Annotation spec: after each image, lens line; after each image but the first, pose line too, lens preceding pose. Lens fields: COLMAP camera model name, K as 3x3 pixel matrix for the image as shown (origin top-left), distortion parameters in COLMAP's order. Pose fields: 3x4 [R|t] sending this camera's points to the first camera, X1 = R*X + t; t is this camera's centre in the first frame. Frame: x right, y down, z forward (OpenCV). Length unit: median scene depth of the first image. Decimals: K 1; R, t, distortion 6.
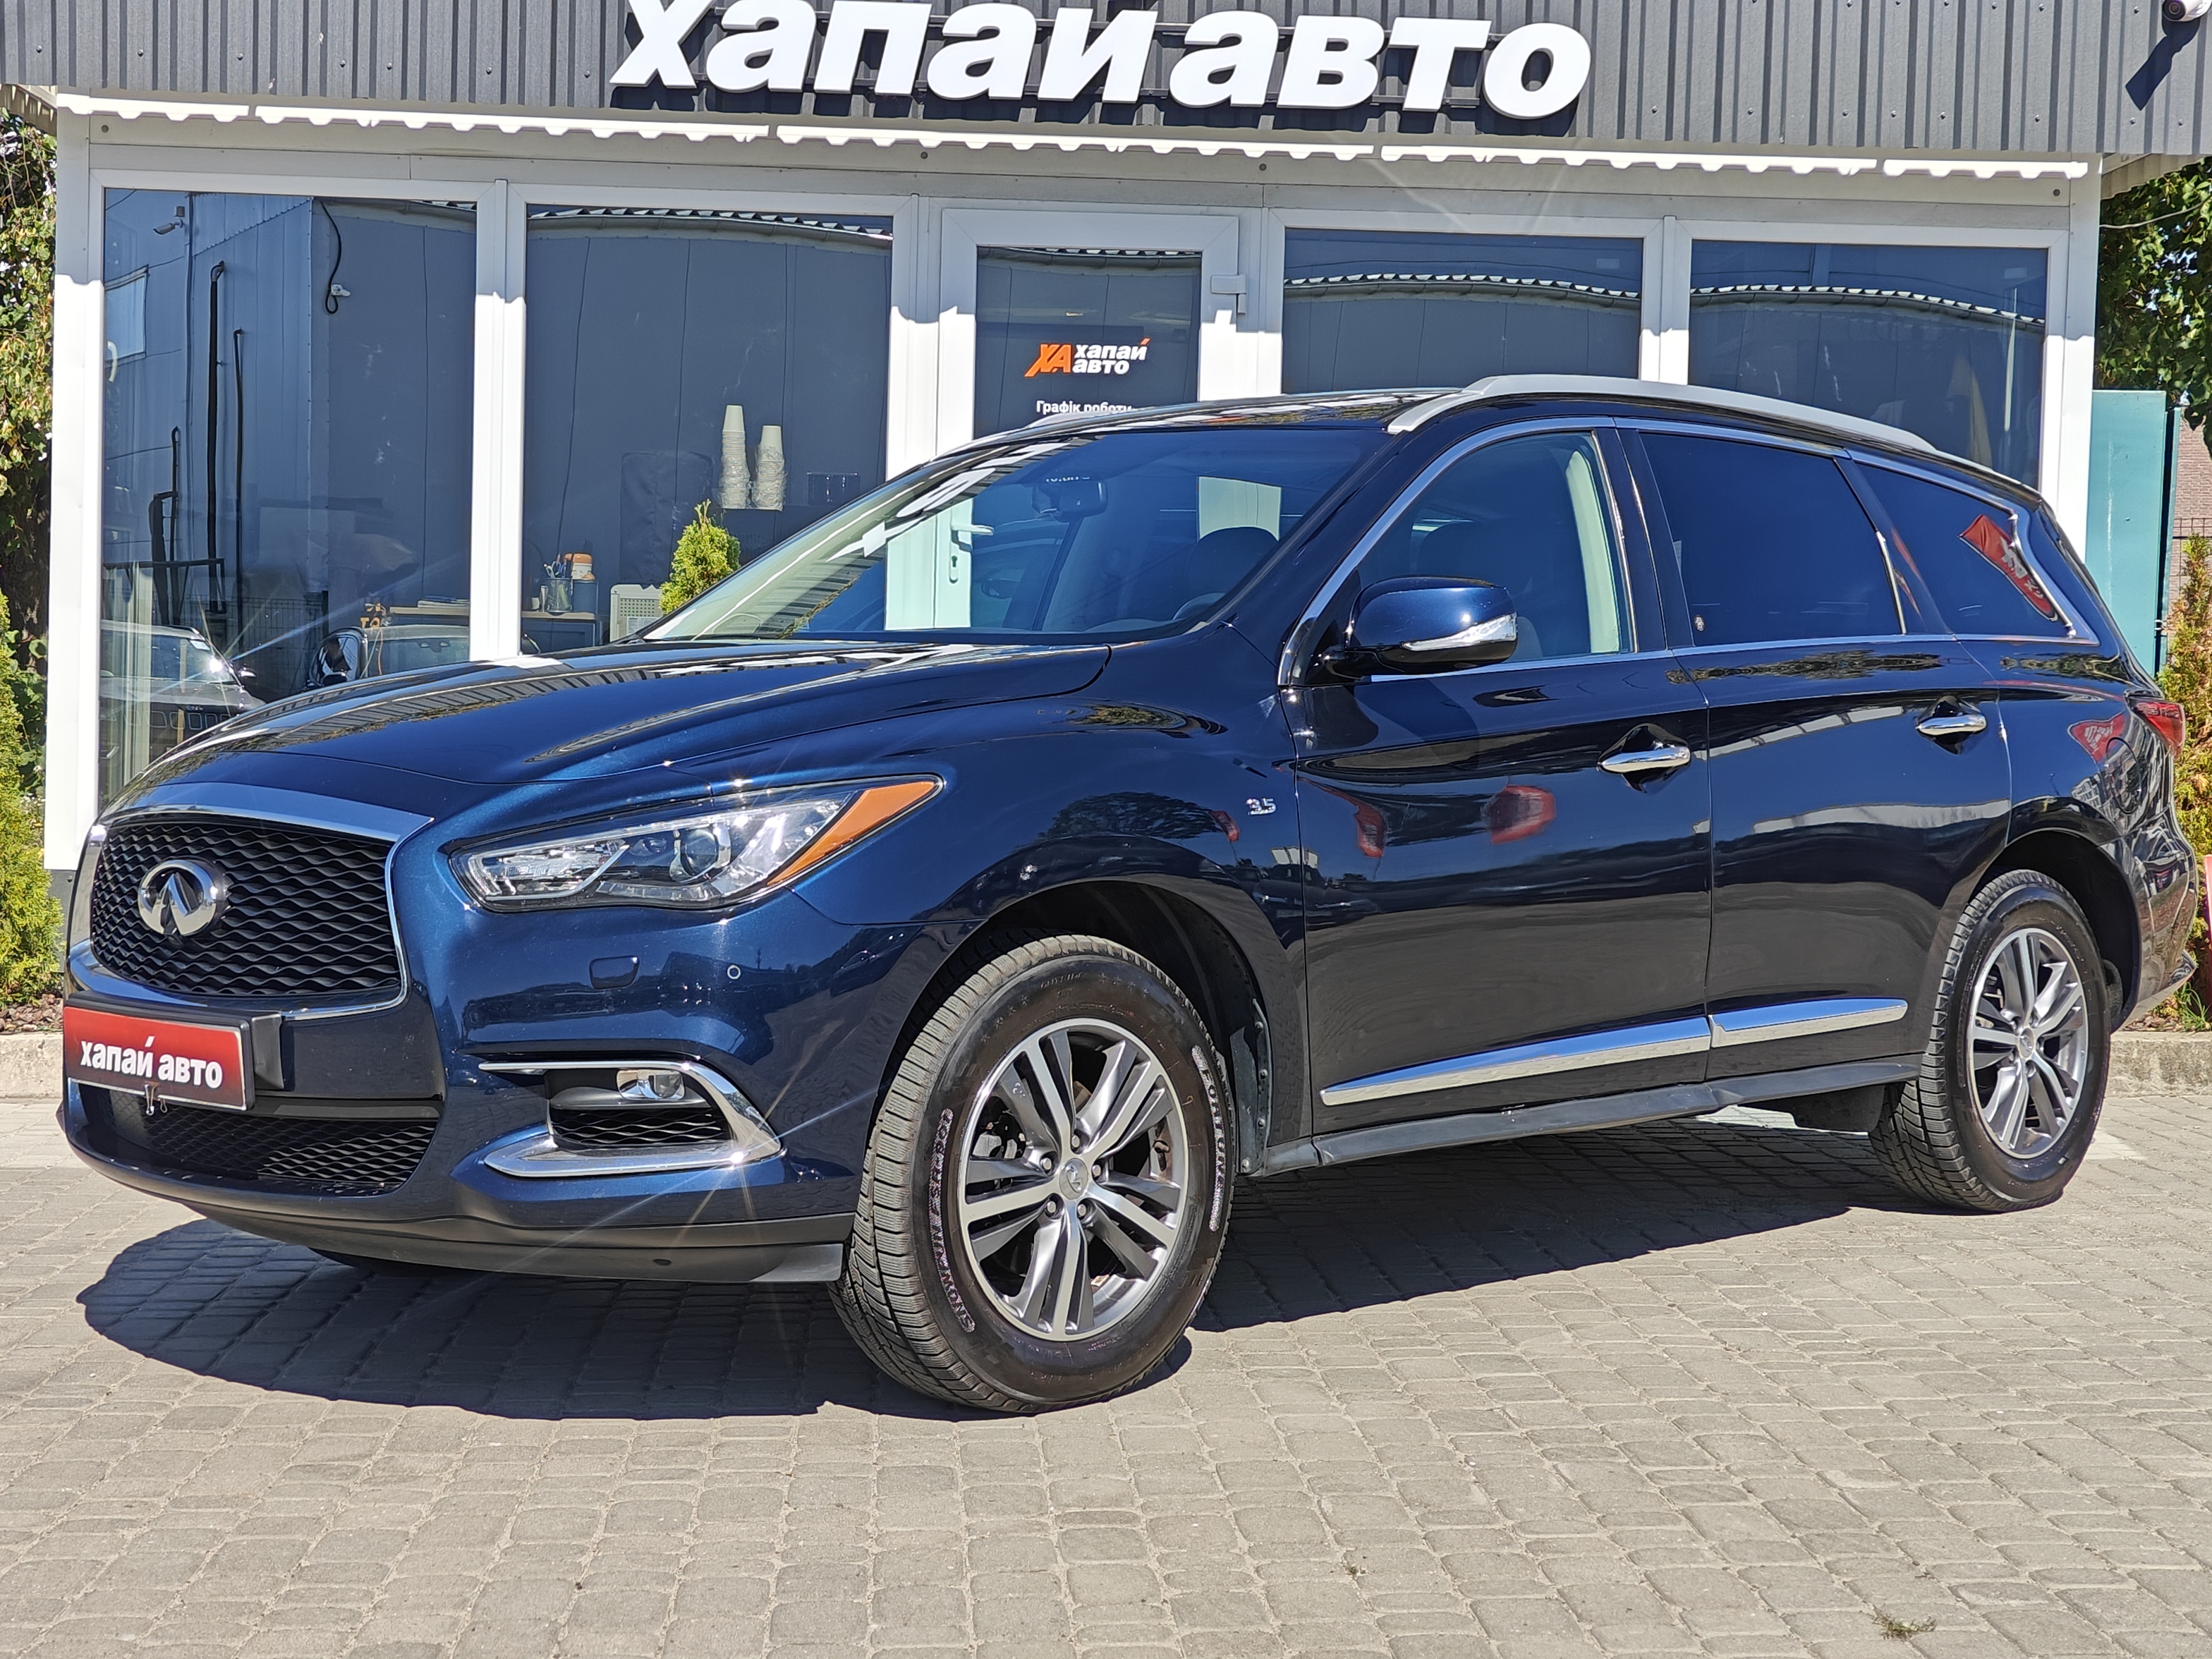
lens RADIAL K [[3290.2, 0, 1106.0], [0, 3290.2, 829.5], [0, 0, 1]] dist [-0.001763, 0.082237]
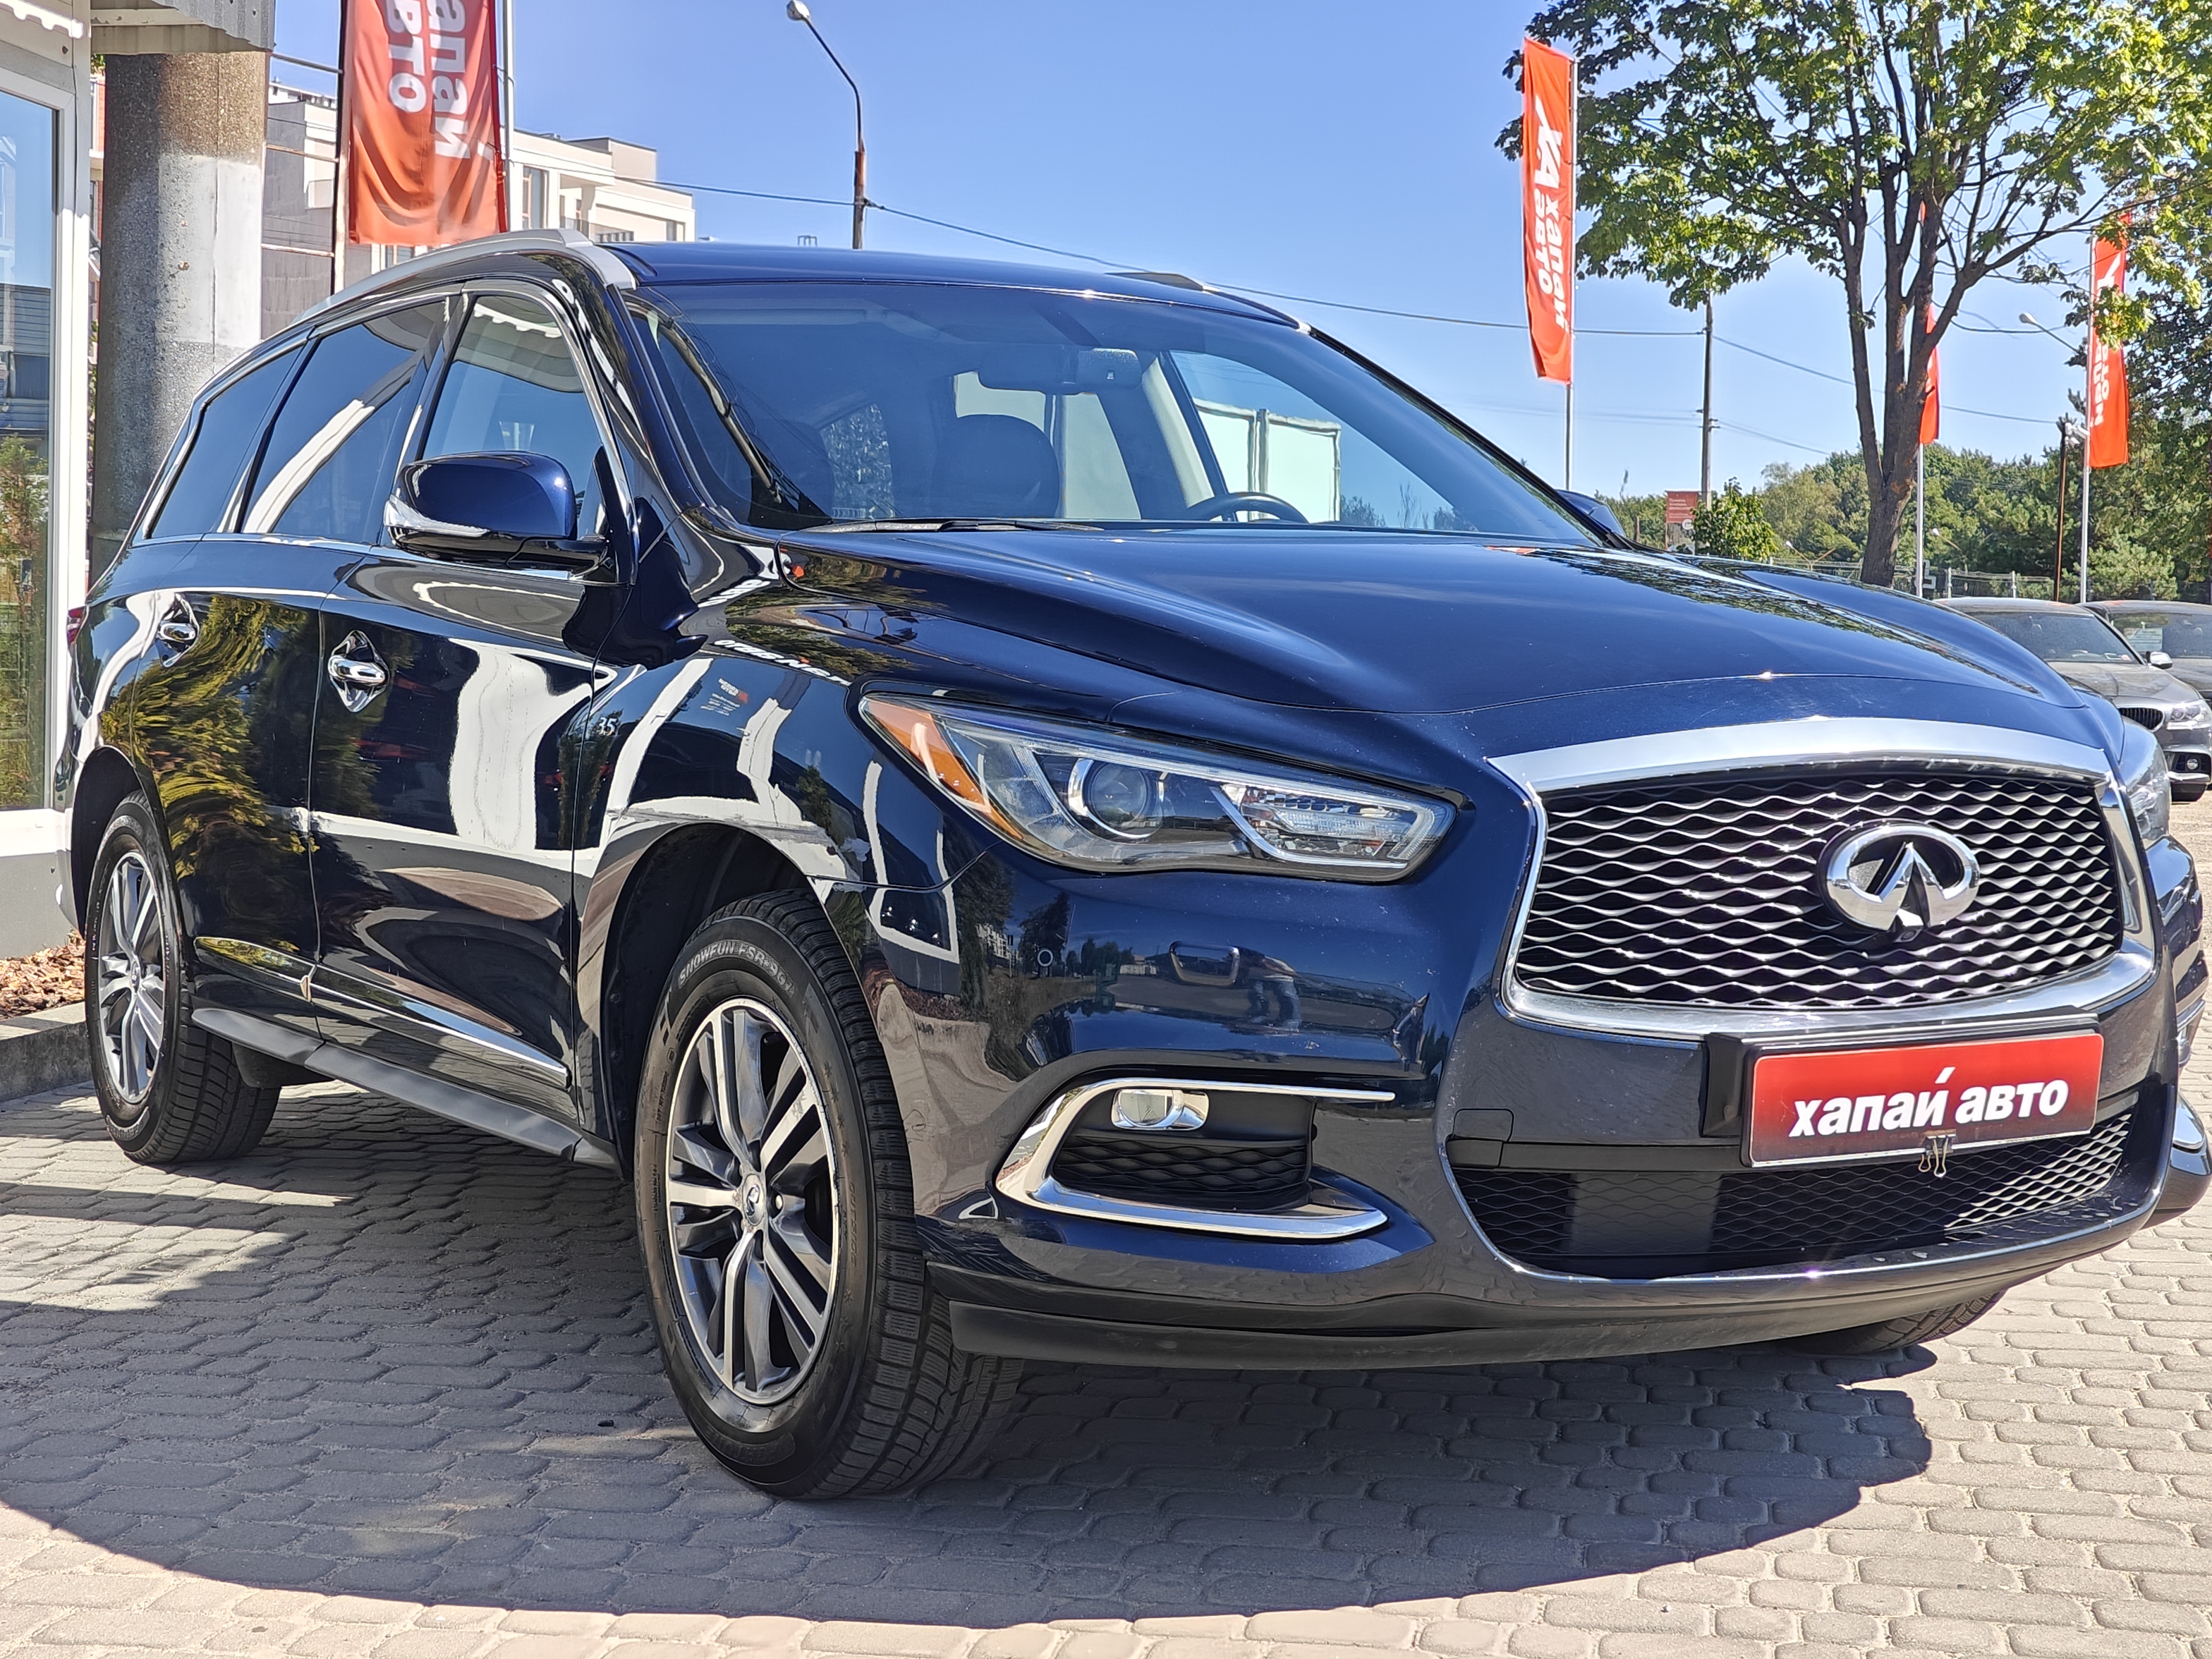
lens RADIAL K [[3290.2, 0, 1106.0], [0, 3290.2, 829.5], [0, 0, 1]] dist [-0.001763, 0.082237]
pose [[0.248252, -0.053104, 0.967239, -1.003661], [0.030192, 0.998435, 0.047067, -0.028298], [-0.968225, 0.017519, 0.249467, 0.968404]]
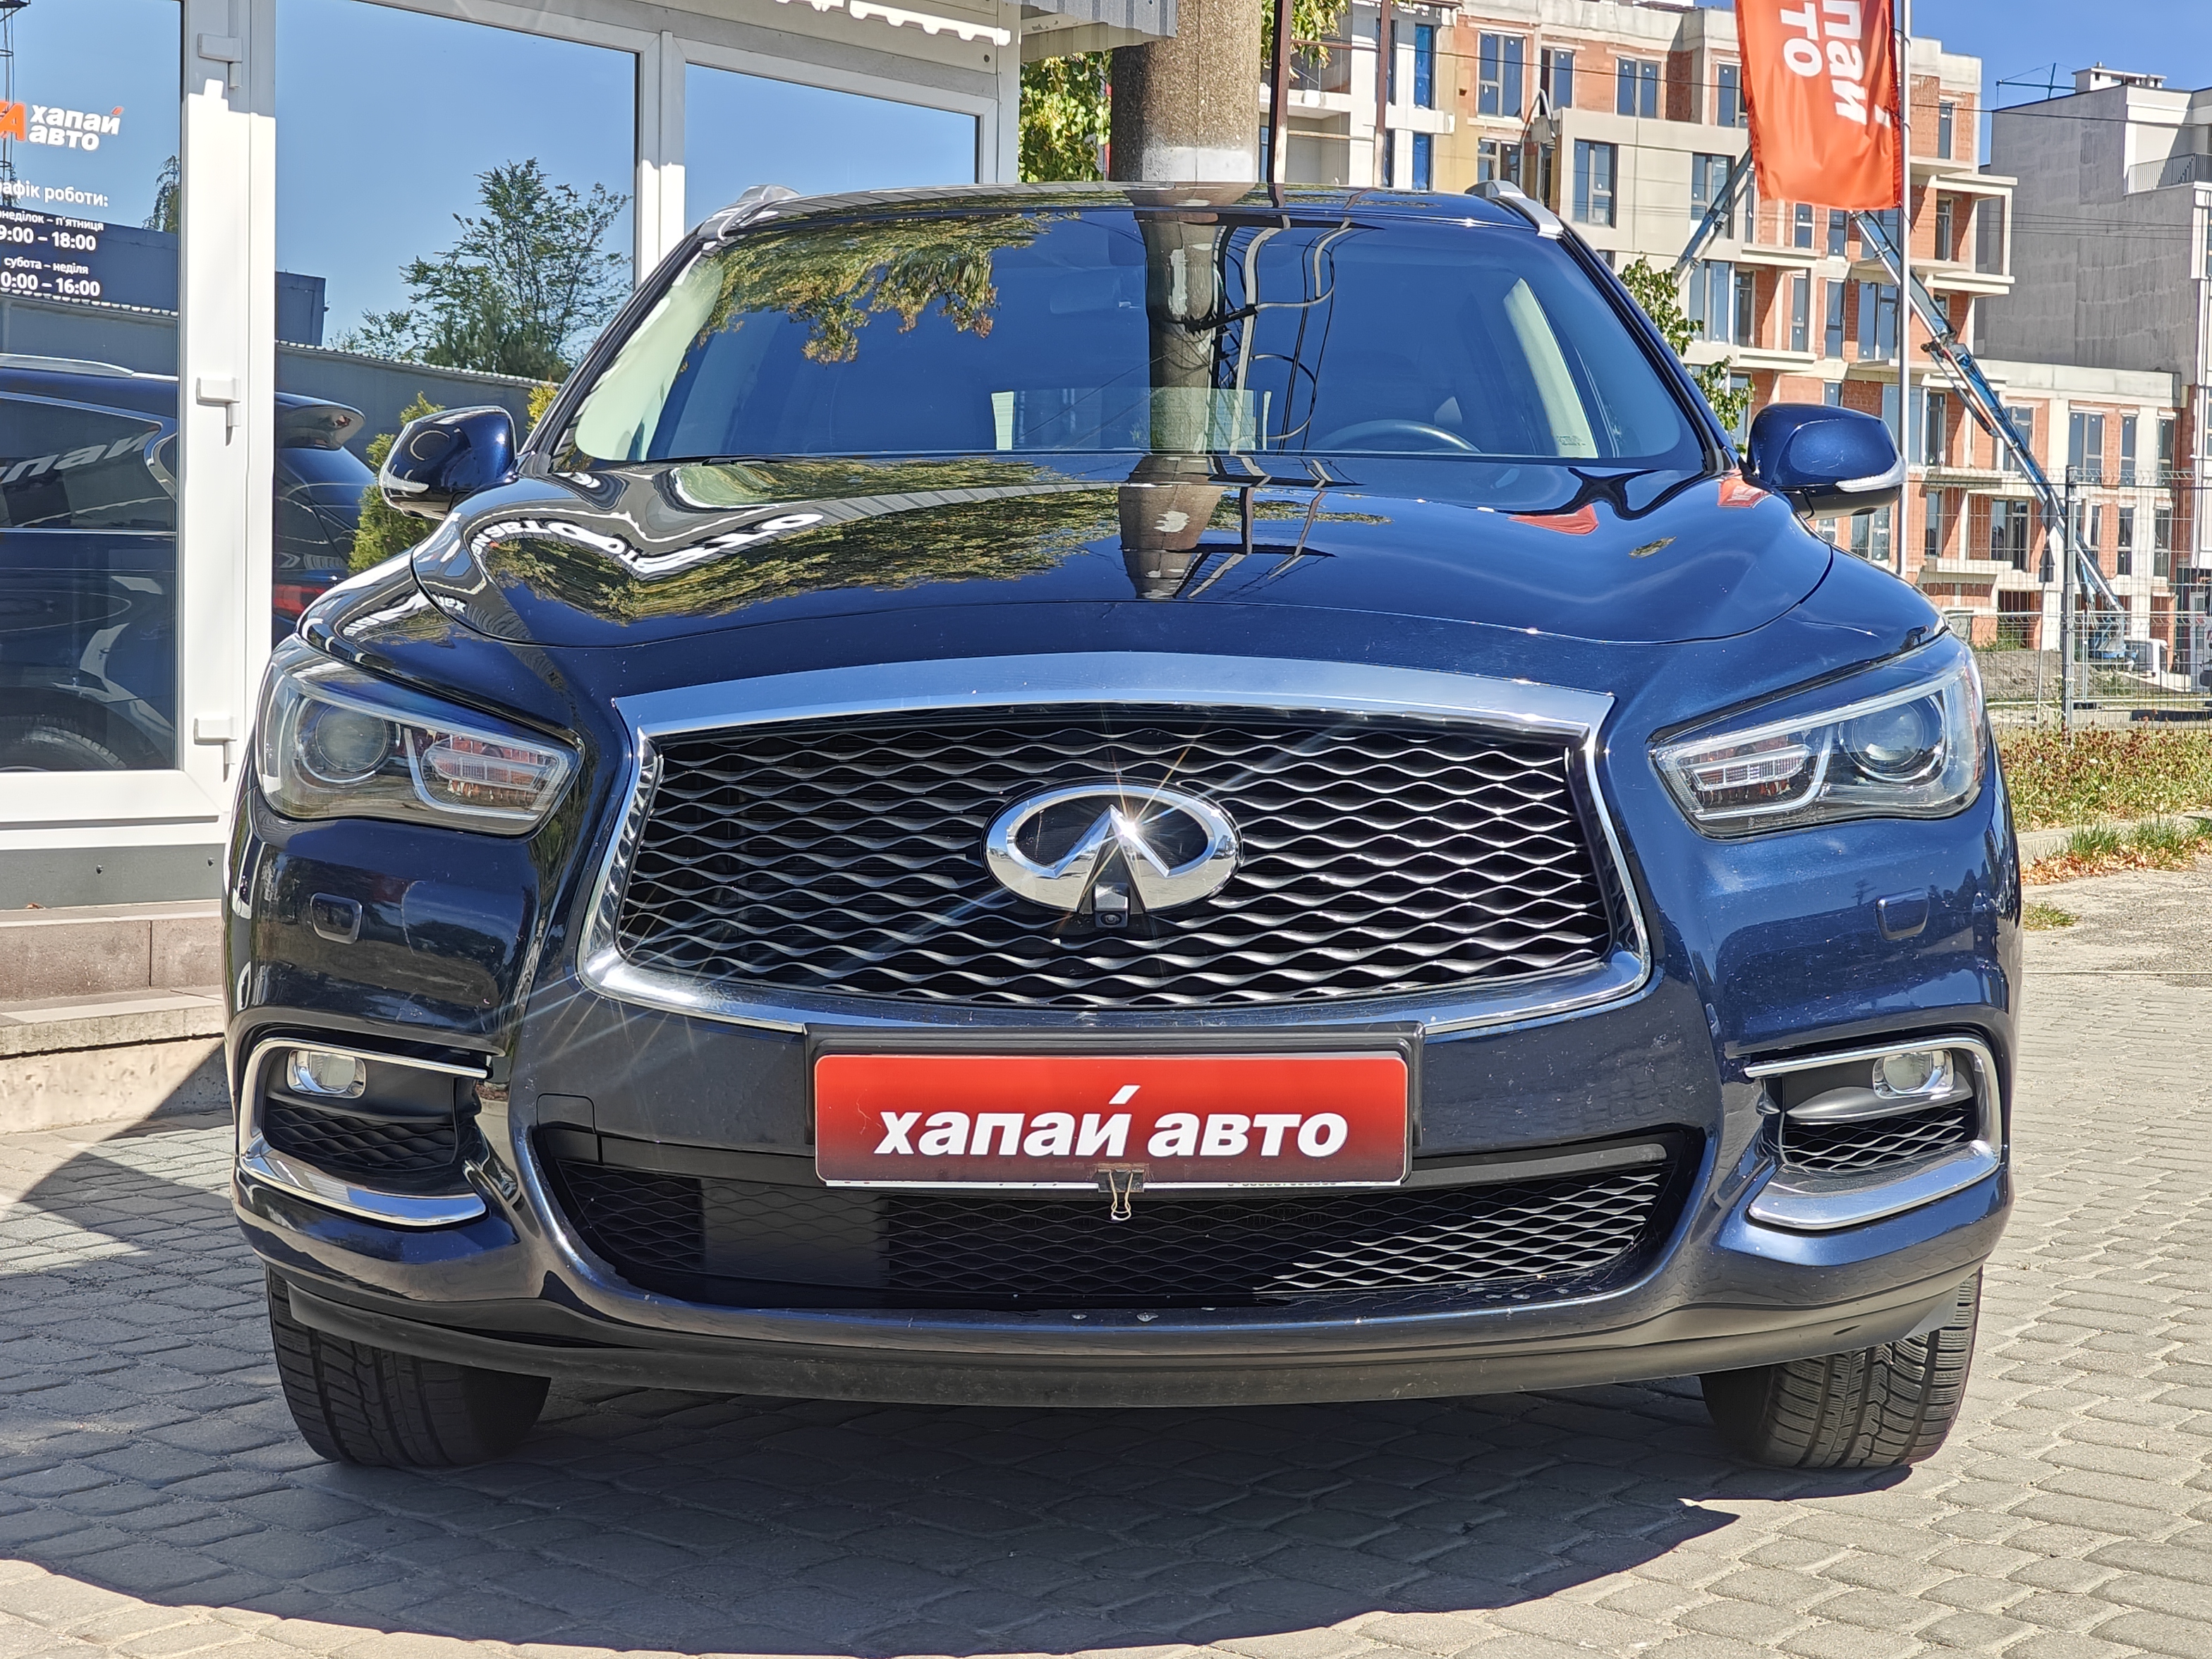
lens RADIAL K [[3290.2, 0, 1106.0], [0, 3290.2, 829.5], [0, 0, 1]] dist [-0.001763, 0.082237]
pose [[0.720157, -0.042809, 0.692489, -0.673828], [0.029690, 0.999082, 0.030886, -0.000489], [-0.693176, -0.001683, 0.720767, 0.566107]]
